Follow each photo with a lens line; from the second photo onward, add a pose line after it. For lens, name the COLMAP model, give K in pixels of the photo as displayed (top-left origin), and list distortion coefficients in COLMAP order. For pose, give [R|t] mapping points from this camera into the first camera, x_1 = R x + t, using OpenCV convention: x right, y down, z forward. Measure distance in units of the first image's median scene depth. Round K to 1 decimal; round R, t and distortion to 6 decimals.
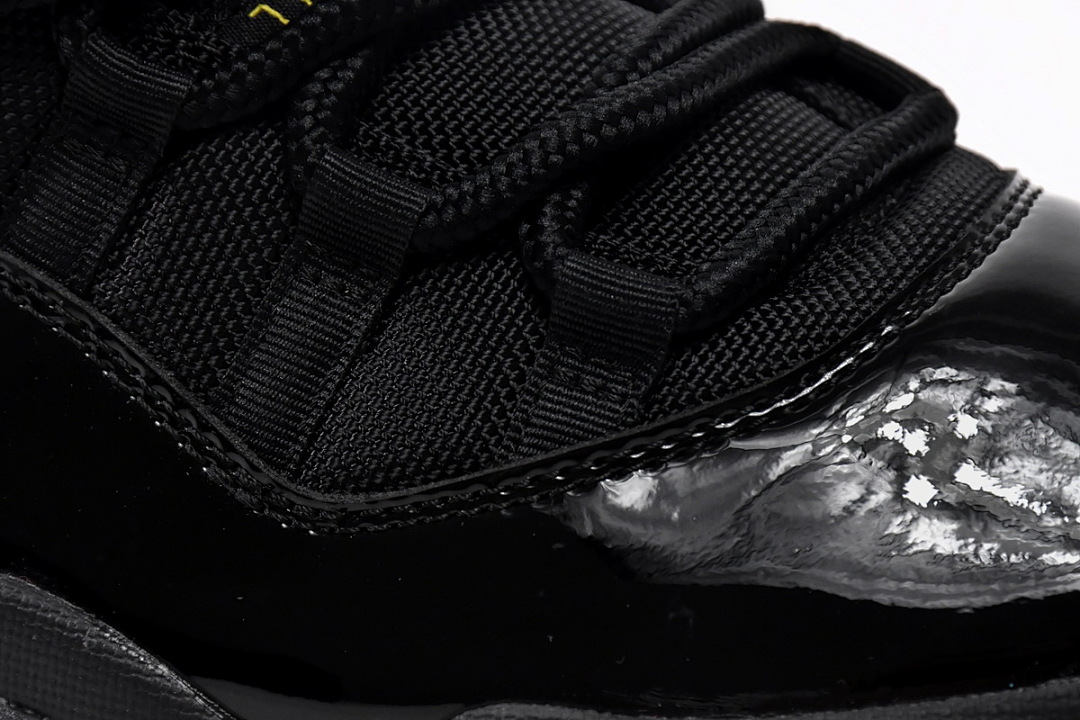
lens RADIAL K [[6521.5, 0, 540.5], [0, 6521.5, 358.4], [0, 0, 1]] dist [0.409868, 0.000000]
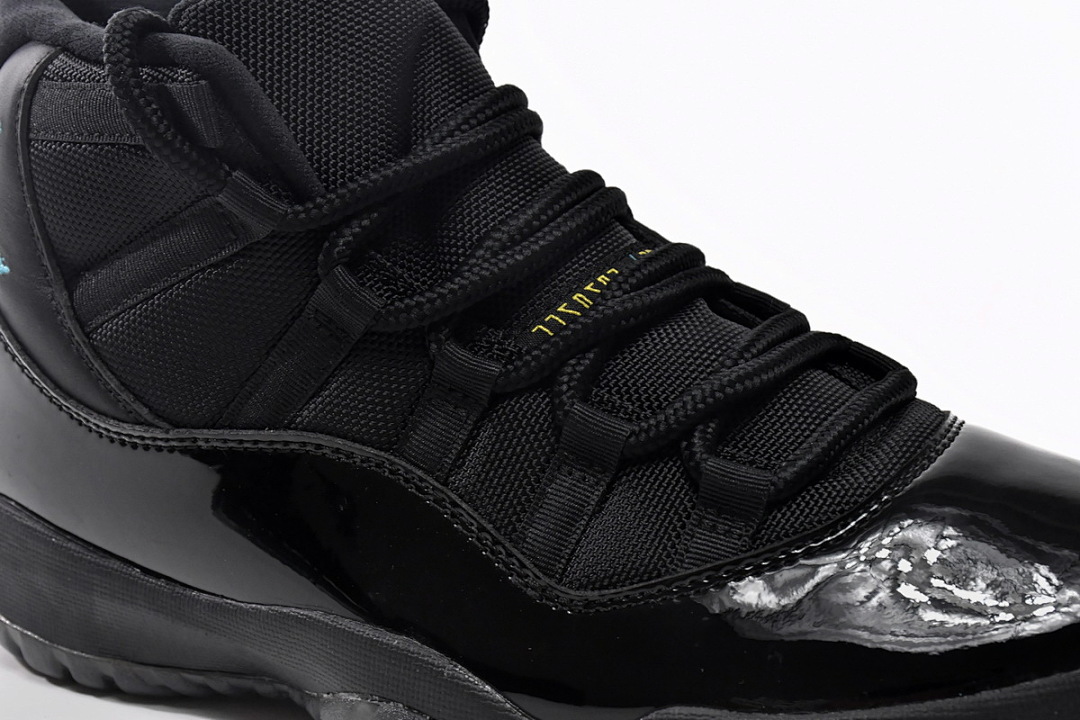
lens RADIAL K [[2469.4, 0, 537.5], [0, 2469.4, 361.0], [0, 0, 1]] dist [0.003002, 0.000000]
pose [[0.999682, -0.009854, -0.023230, -0.027076], [0.008125, 0.997273, -0.073357, 0.007205], [0.023889, 0.073145, 0.997035, 0.306680]]
